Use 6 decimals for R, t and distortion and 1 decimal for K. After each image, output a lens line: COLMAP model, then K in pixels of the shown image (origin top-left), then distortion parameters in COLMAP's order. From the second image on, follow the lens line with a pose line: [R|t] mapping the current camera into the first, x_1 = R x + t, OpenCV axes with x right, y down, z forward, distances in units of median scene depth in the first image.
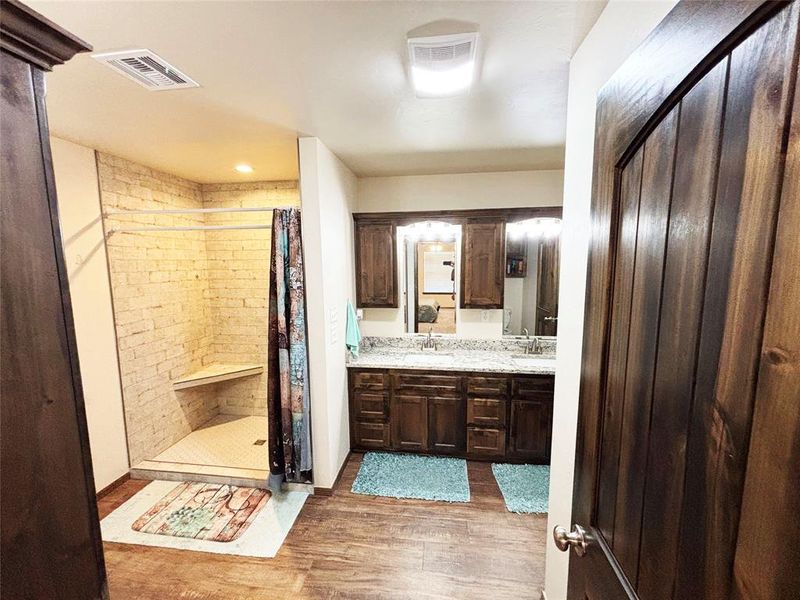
lens RADIAL K [[319.8, 0, 399.7], [0, 319.8, 301.0], [0, 0, 1]] dist [-0.000154, -0.000974]
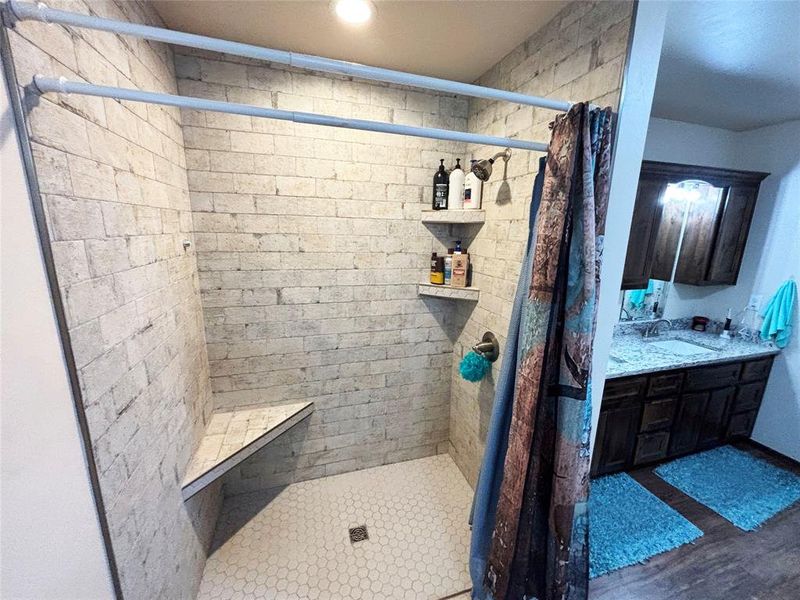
lens RADIAL K [[319.8, 0, 399.3], [0, 319.8, 299.7], [0, 0, 1]] dist [-0.000154, -0.000974]
pose [[0.912203, -0.062174, 0.404993, -0.626624], [0.020409, 0.994088, 0.106642, -0.050707], [-0.409229, -0.089014, 0.908079, 0.514695]]
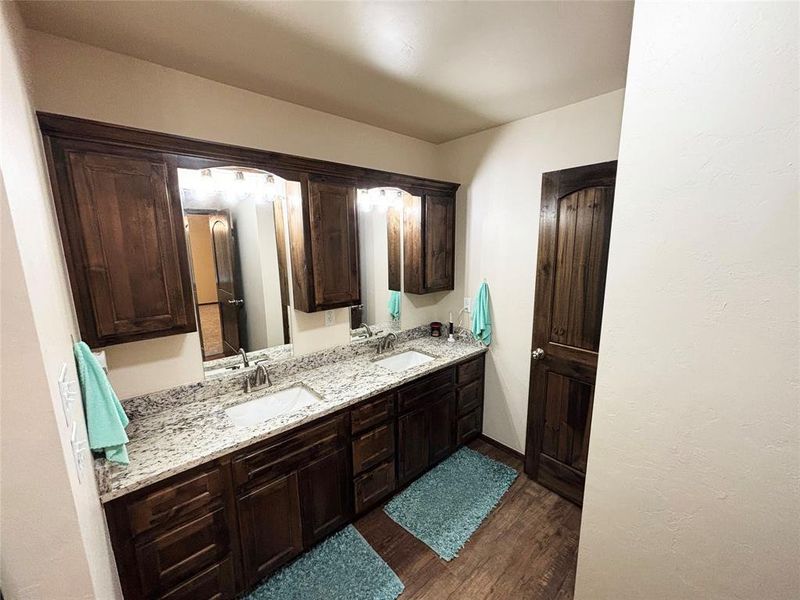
lens RADIAL K [[319.8, 0, 398.3], [0, 319.8, 300.7], [0, 0, 1]] dist [-0.000154, -0.000974]
pose [[0.654189, -0.131830, 0.744754, -0.183655], [0.095333, 0.991211, 0.091716, -0.046097], [-0.750299, 0.011000, 0.661007, 0.442721]]
